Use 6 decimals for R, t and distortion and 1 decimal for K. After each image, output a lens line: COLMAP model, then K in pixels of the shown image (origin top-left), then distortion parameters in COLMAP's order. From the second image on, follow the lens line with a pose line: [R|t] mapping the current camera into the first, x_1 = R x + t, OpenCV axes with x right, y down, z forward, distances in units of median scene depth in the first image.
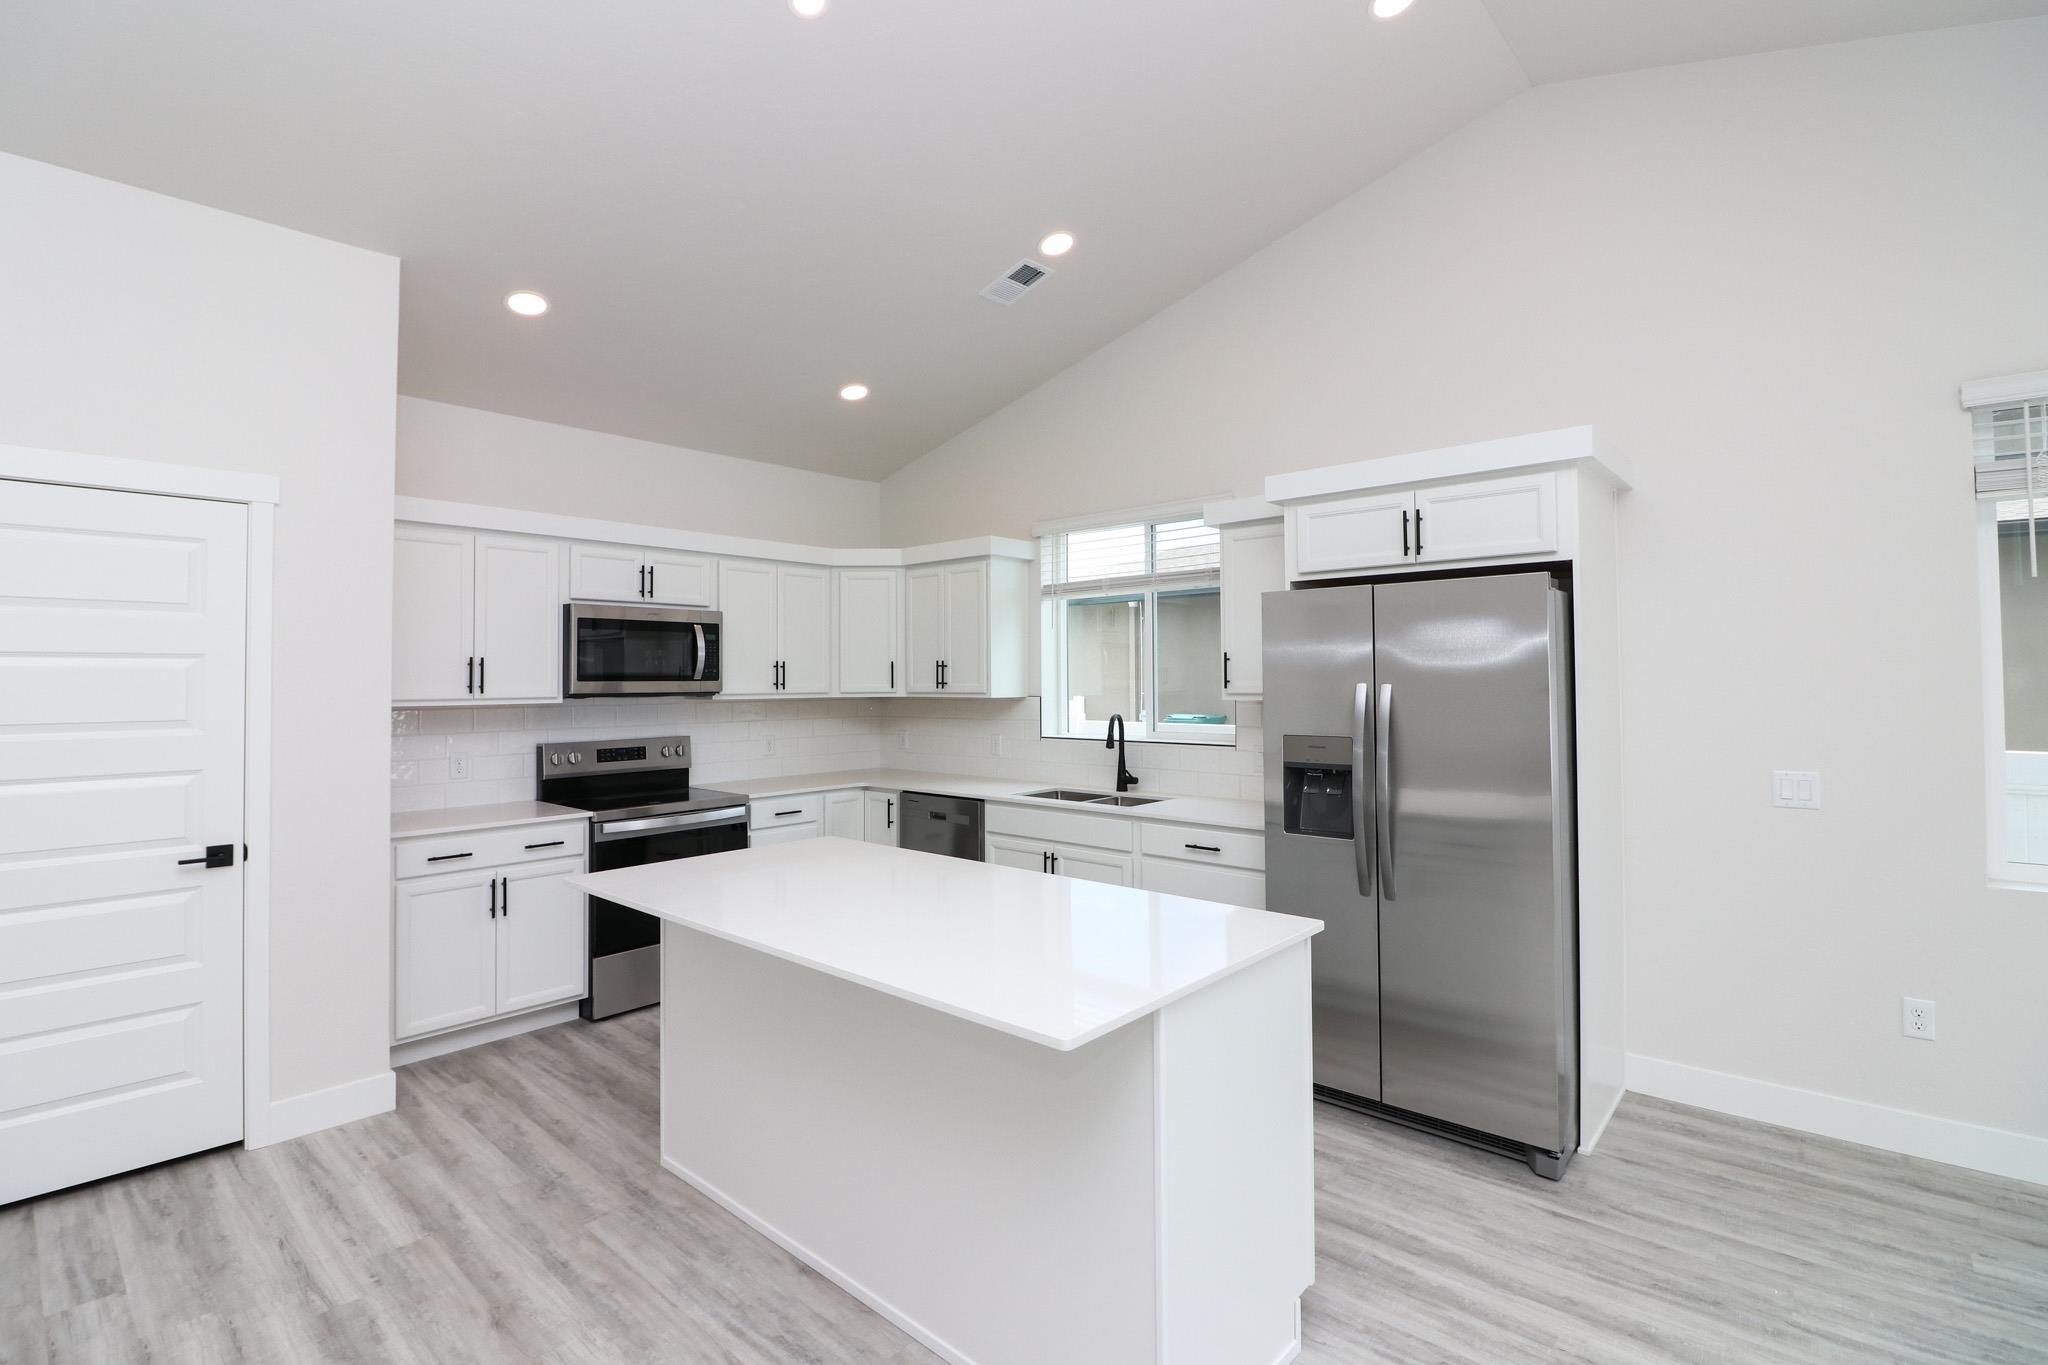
lens RADIAL K [[941.3, 0, 1015.2], [0, 941.3, 657.8], [0, 0, 1]] dist [-0.001969, -0.011537]
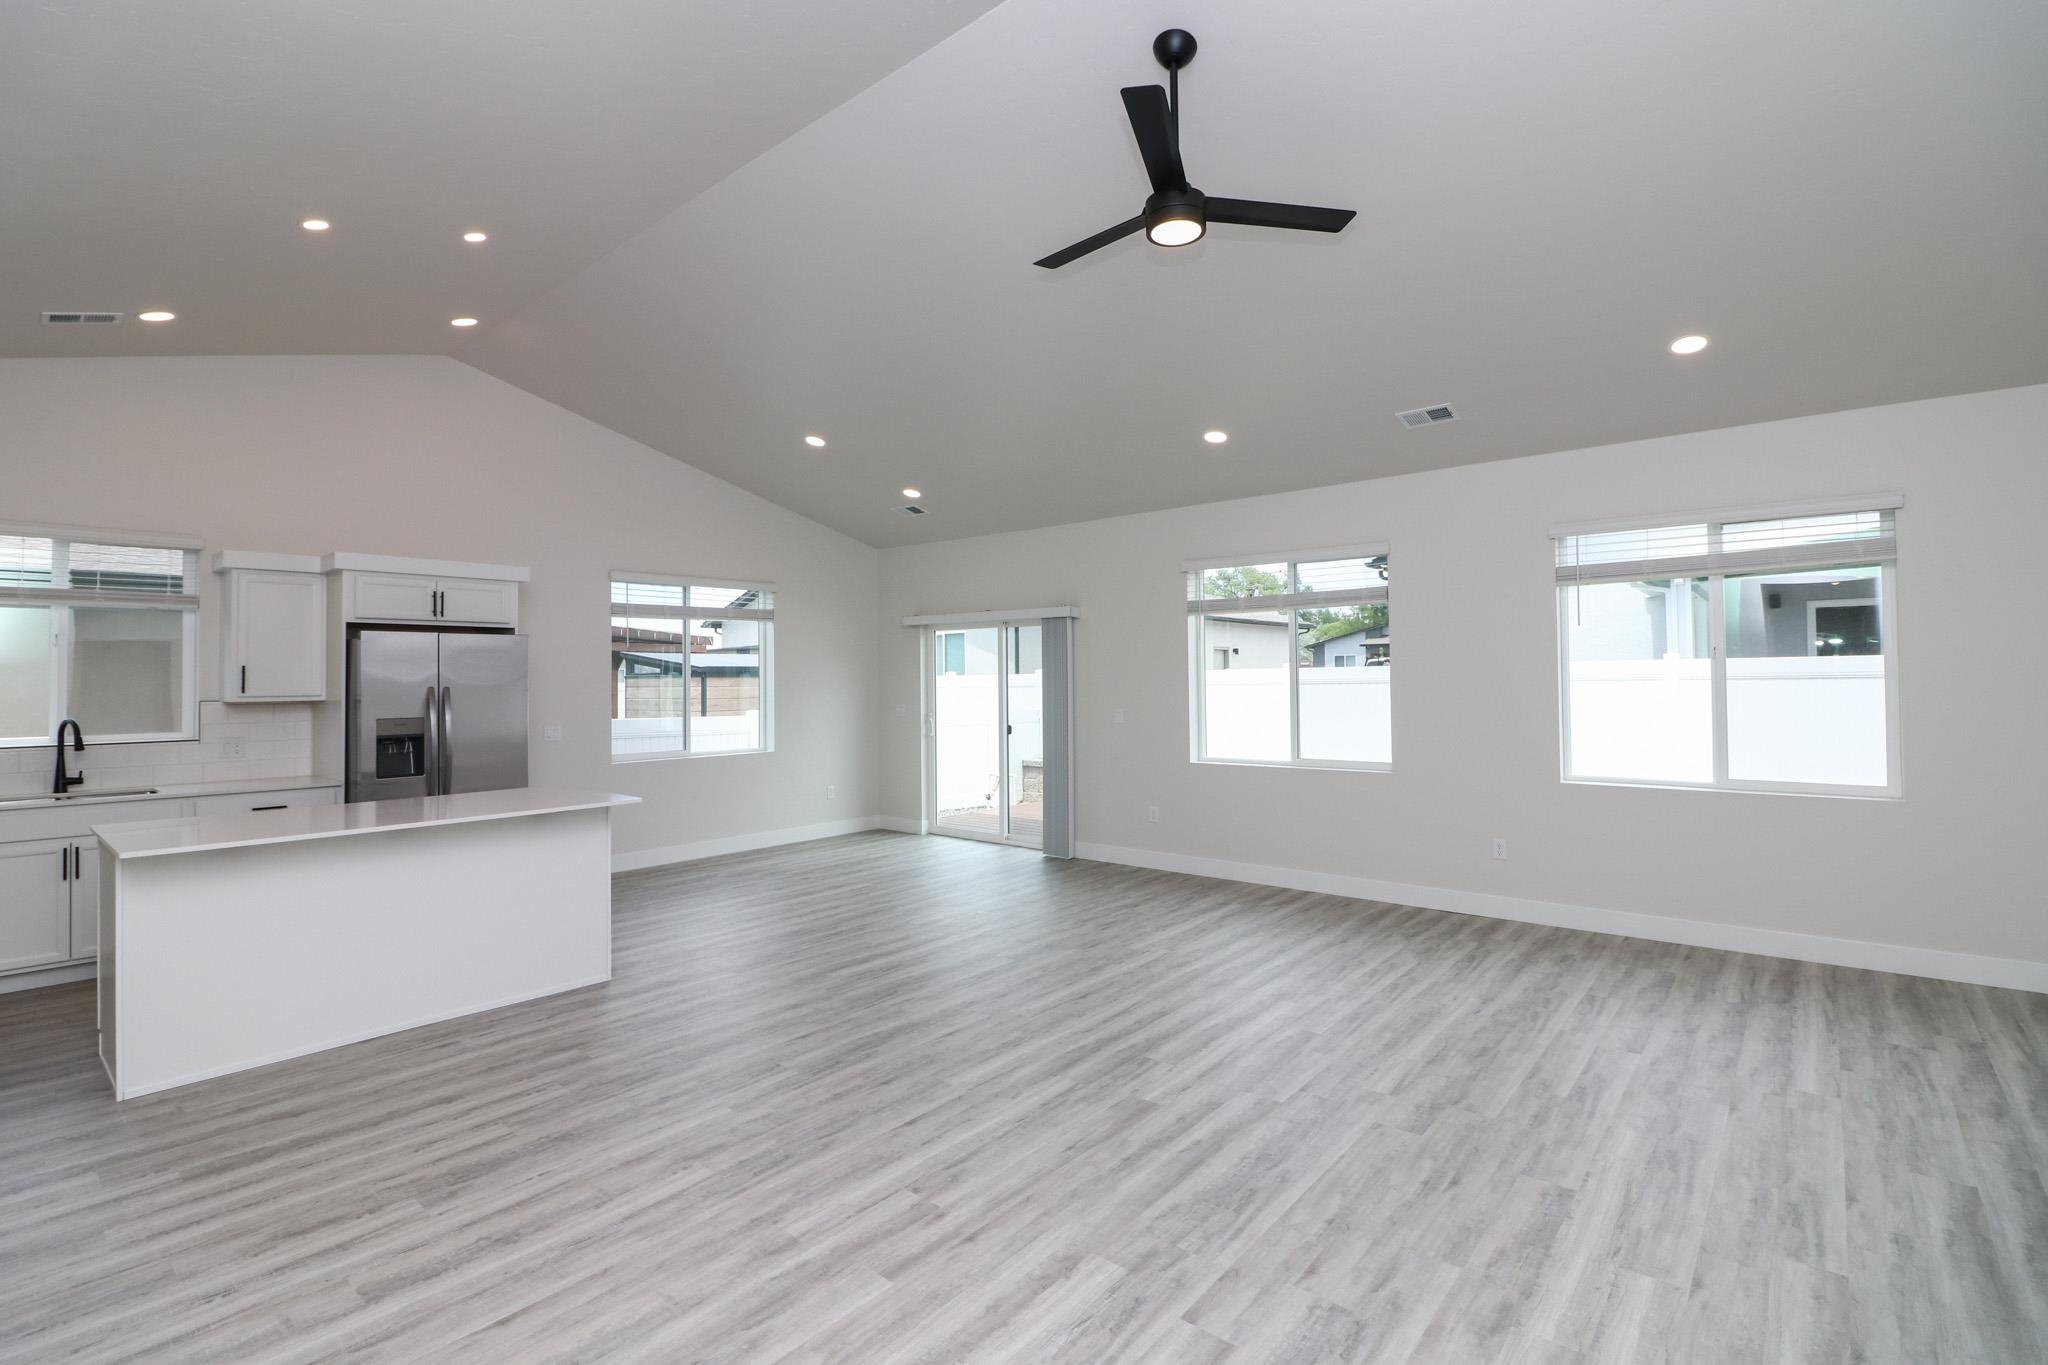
lens RADIAL K [[941.3, 0, 1015.2], [0, 941.3, 657.8], [0, 0, 1]] dist [-0.001969, -0.011537]
pose [[-0.023468, 0.029652, 0.999285, -1.257210], [-0.014689, 0.999442, -0.030002, 0.007450], [-0.999617, -0.015383, -0.023019, -0.061307]]
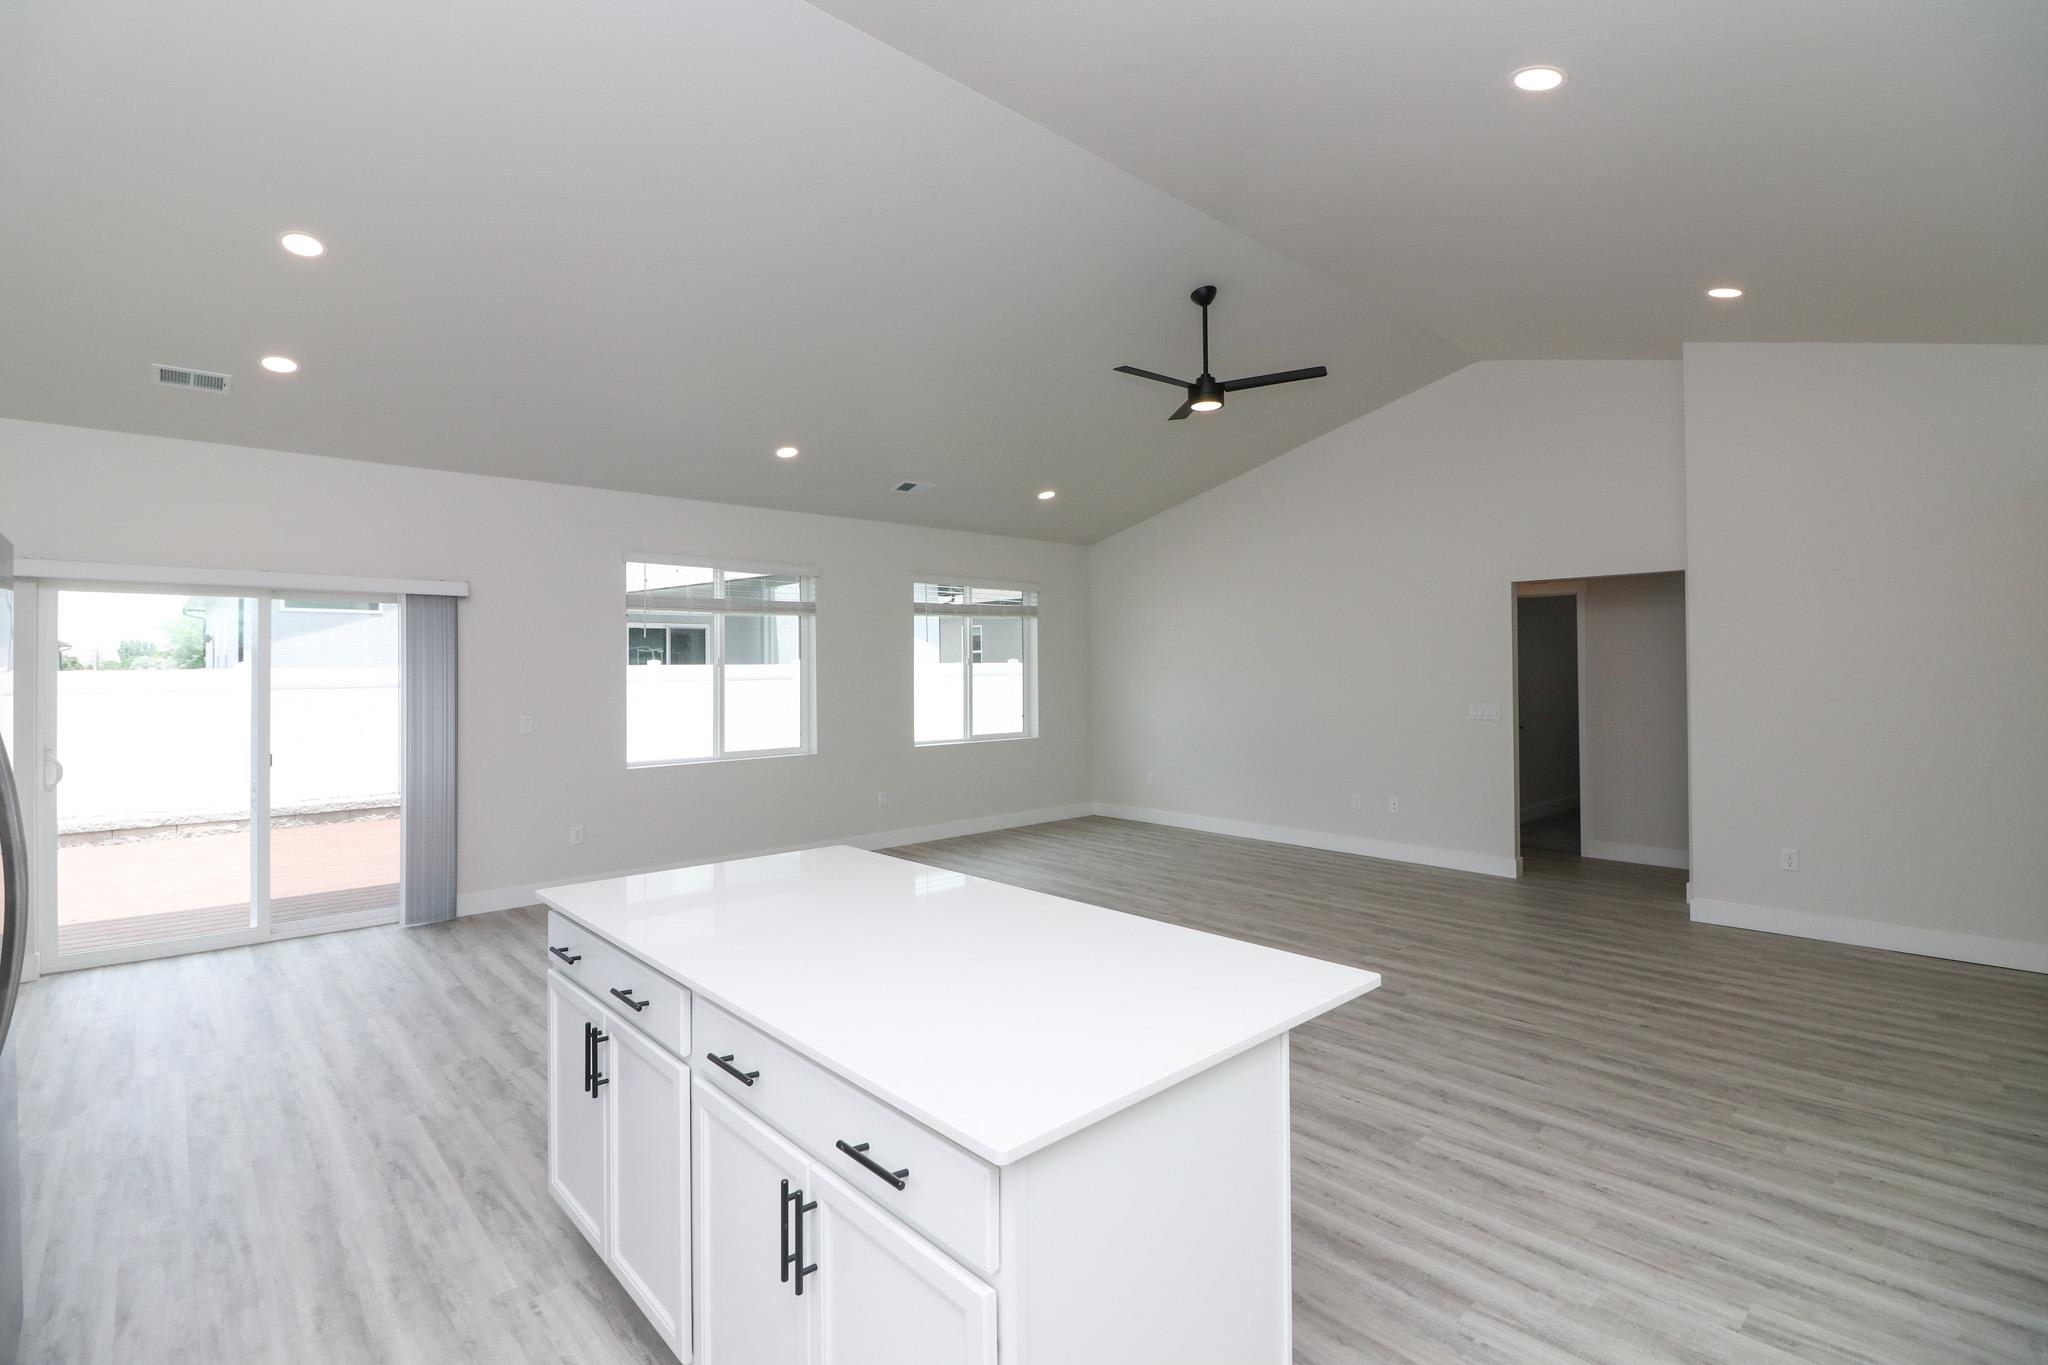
lens RADIAL K [[941.3, 0, 1015.2], [0, 941.3, 657.8], [0, 0, 1]] dist [-0.001969, -0.011537]
pose [[-0.994932, 0.017713, 0.098978, -0.225512], [0.013832, 0.999113, -0.039764, 0.029788], [-0.099595, -0.038193, -0.994295, 1.262098]]
